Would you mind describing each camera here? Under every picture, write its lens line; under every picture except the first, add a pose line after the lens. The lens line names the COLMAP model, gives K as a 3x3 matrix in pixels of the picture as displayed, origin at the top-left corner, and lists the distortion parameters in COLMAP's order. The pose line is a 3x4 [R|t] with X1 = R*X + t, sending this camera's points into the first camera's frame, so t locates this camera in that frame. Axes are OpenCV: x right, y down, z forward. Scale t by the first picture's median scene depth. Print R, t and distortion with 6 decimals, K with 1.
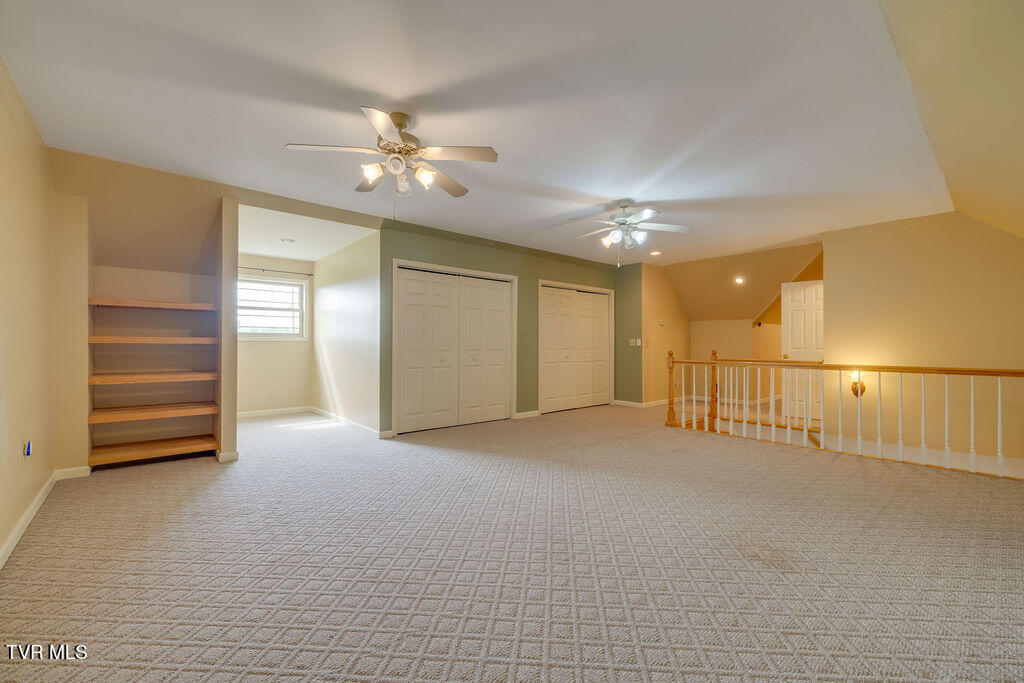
lens RADIAL K [[427.0, 0, 510.4], [0, 427.0, 343.8], [0, 0, 1]] dist [-0.001585, 0.000291]
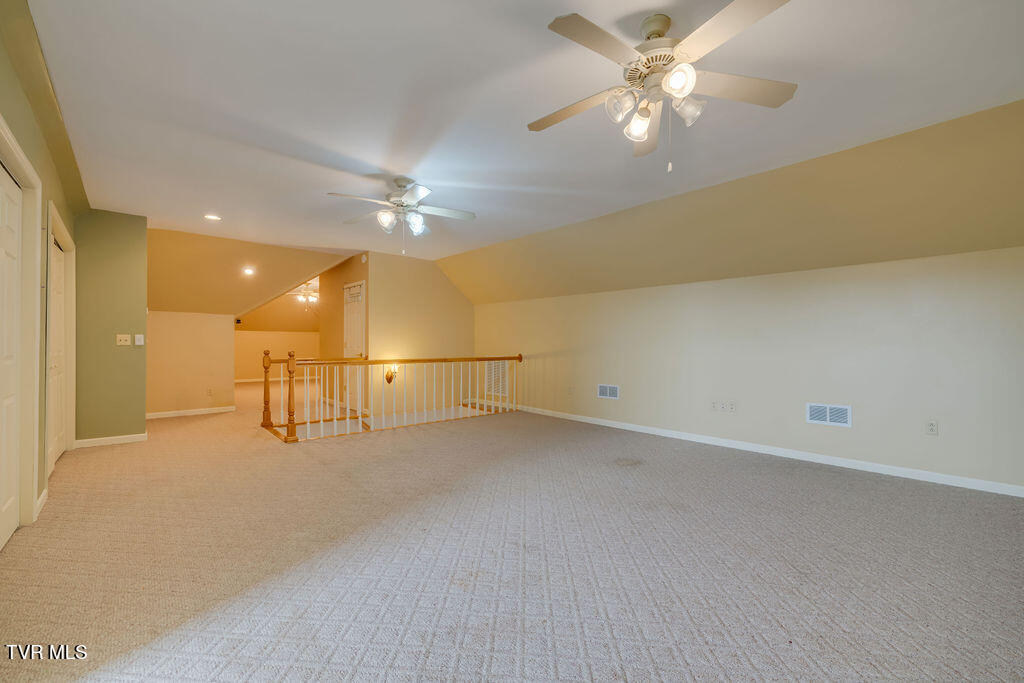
lens RADIAL K [[427.0, 0, 510.4], [0, 427.0, 343.8], [0, 0, 1]] dist [-0.001585, 0.000291]
pose [[-0.017877, 0.002076, 0.999838, -0.517474], [-0.003955, 0.999990, -0.002147, 0.002994], [-0.999832, -0.003992, -0.017869, 0.665205]]
